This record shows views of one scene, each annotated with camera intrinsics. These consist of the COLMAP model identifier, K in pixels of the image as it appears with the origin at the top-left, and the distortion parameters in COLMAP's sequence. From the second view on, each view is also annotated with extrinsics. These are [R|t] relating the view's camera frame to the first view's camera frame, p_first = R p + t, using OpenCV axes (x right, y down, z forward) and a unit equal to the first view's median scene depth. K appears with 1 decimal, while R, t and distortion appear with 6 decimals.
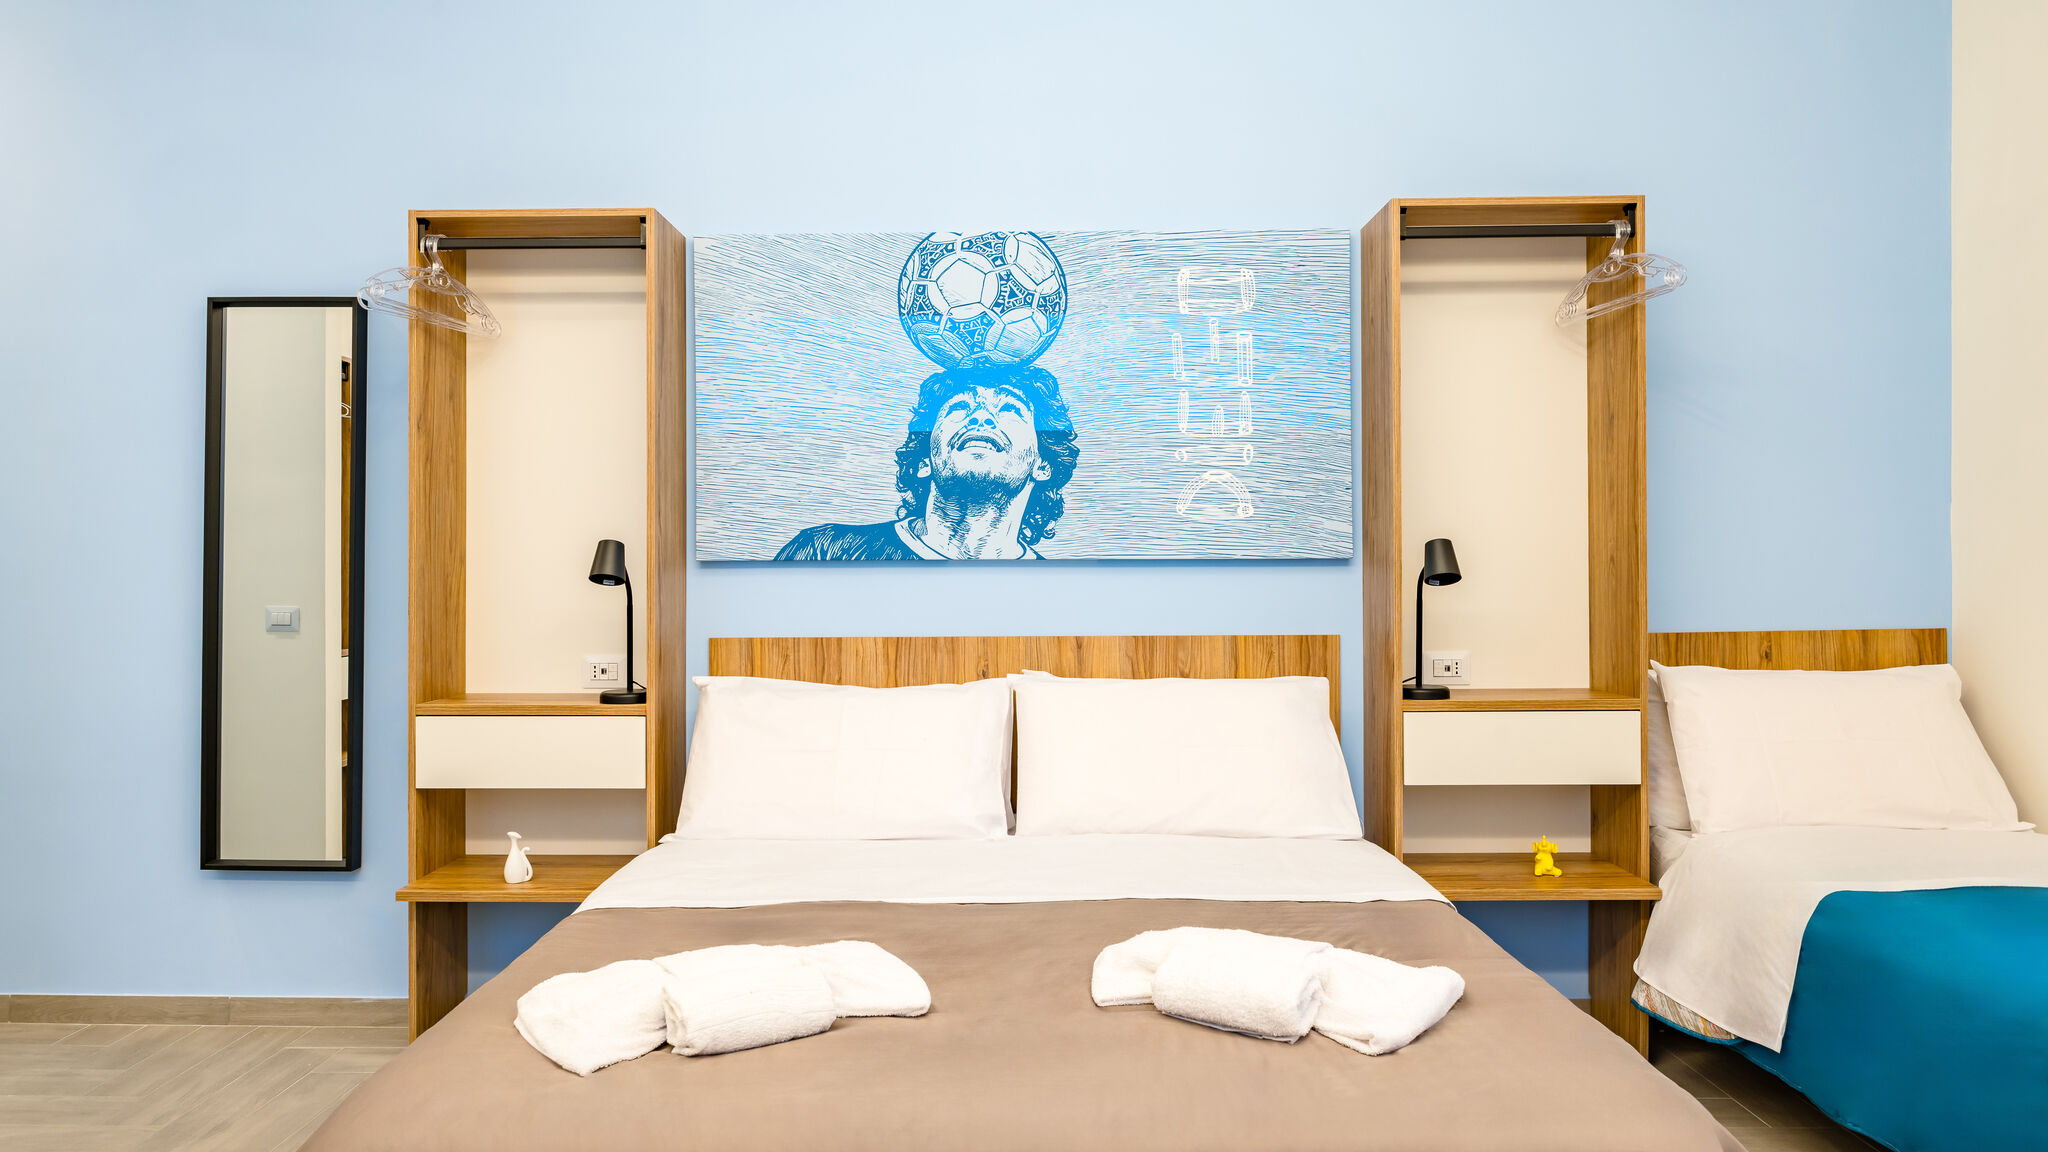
lens RADIAL K [[1265.3, 0, 1026.8], [0, 1265.3, 561.7], [0, 0, 1]] dist [-0.023585, -0.000401]
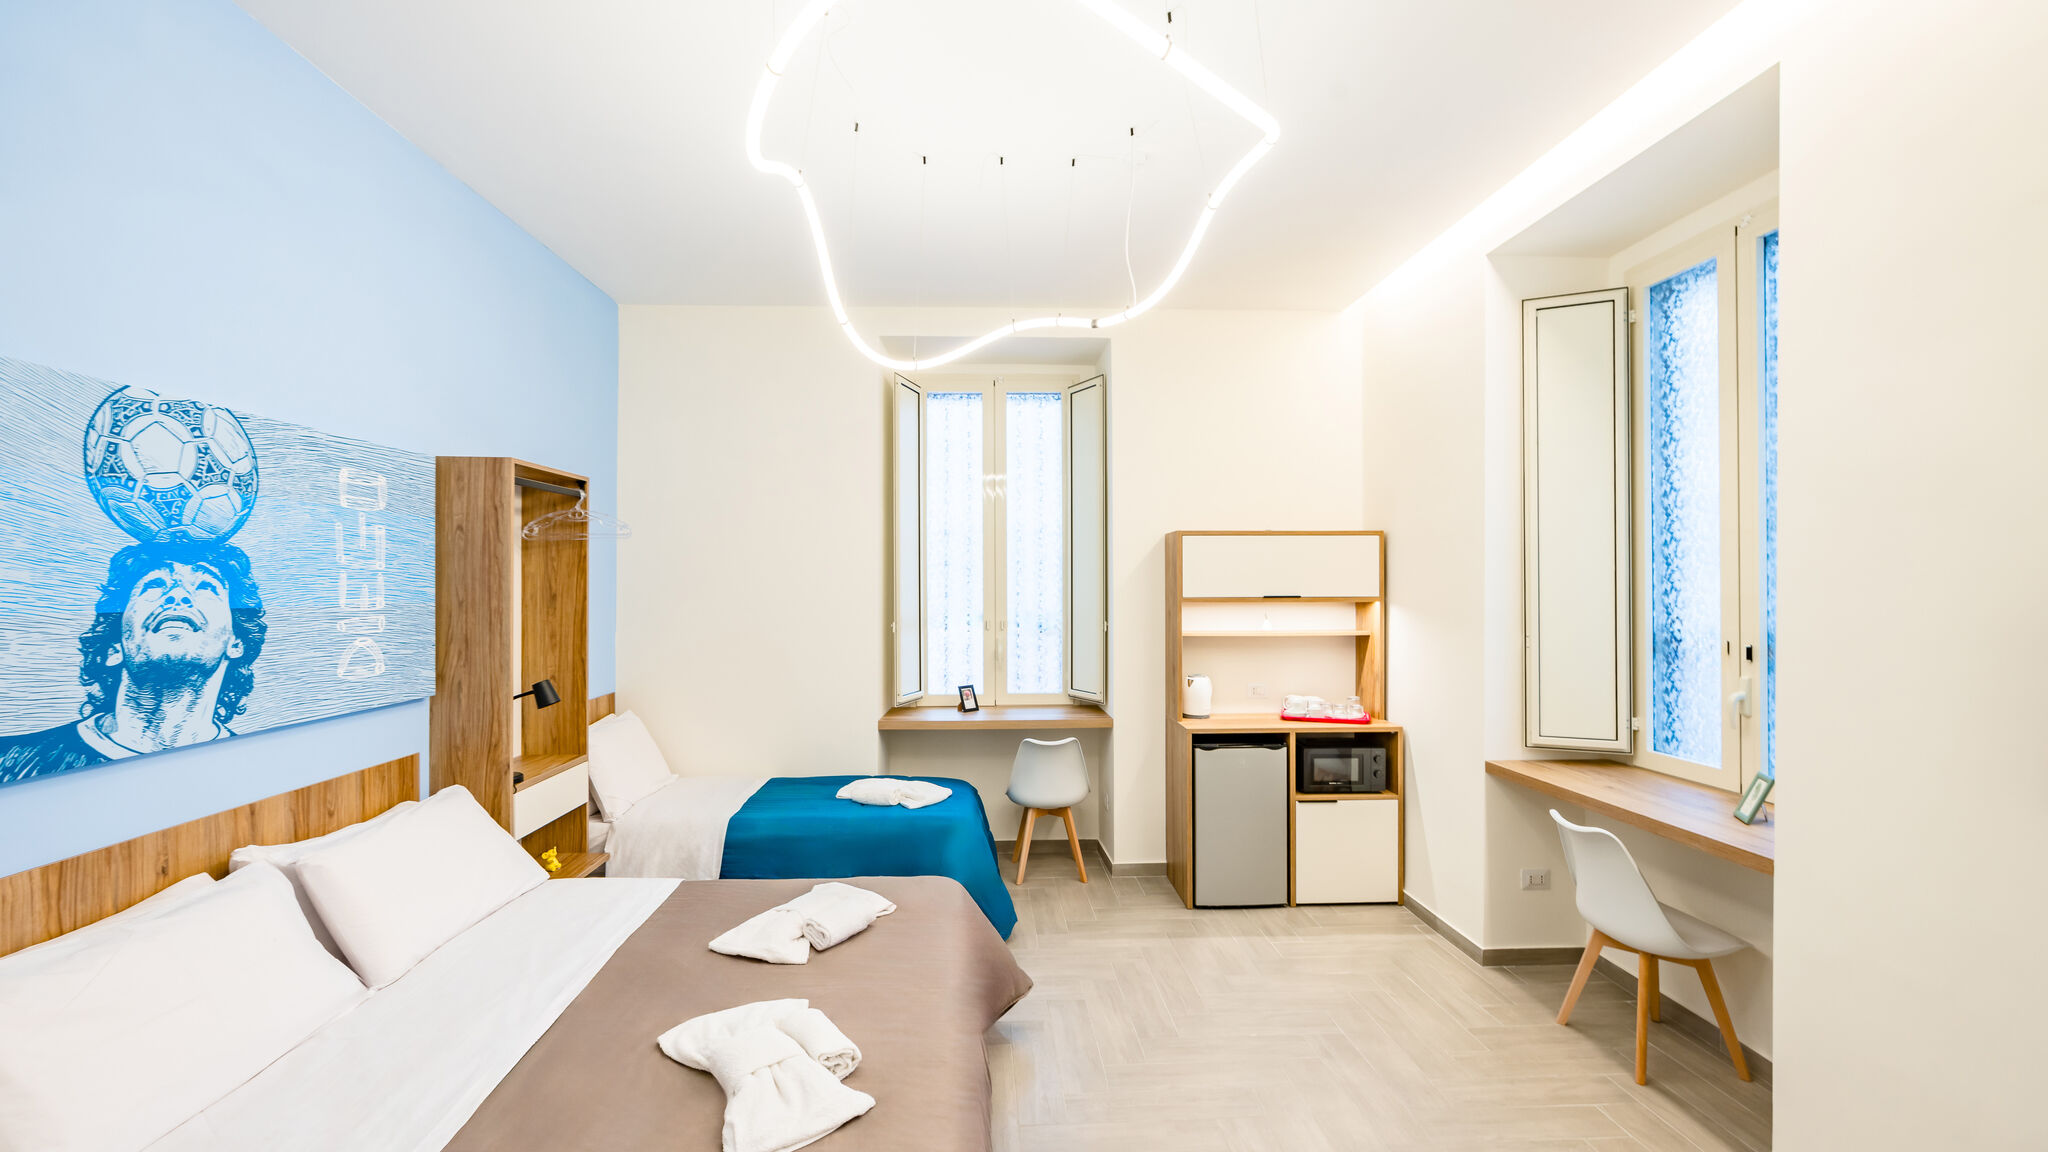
lens RADIAL K [[845.5, 0, 1023.5], [0, 845.5, 581.9], [0, 0, 1]] dist [-0.003648, 0.000275]
pose [[-0.083954, 0.002943, 0.996465, -0.712115], [-0.012020, 0.999920, -0.003966, -0.129733], [-0.996397, -0.012310, -0.083912, 0.429269]]
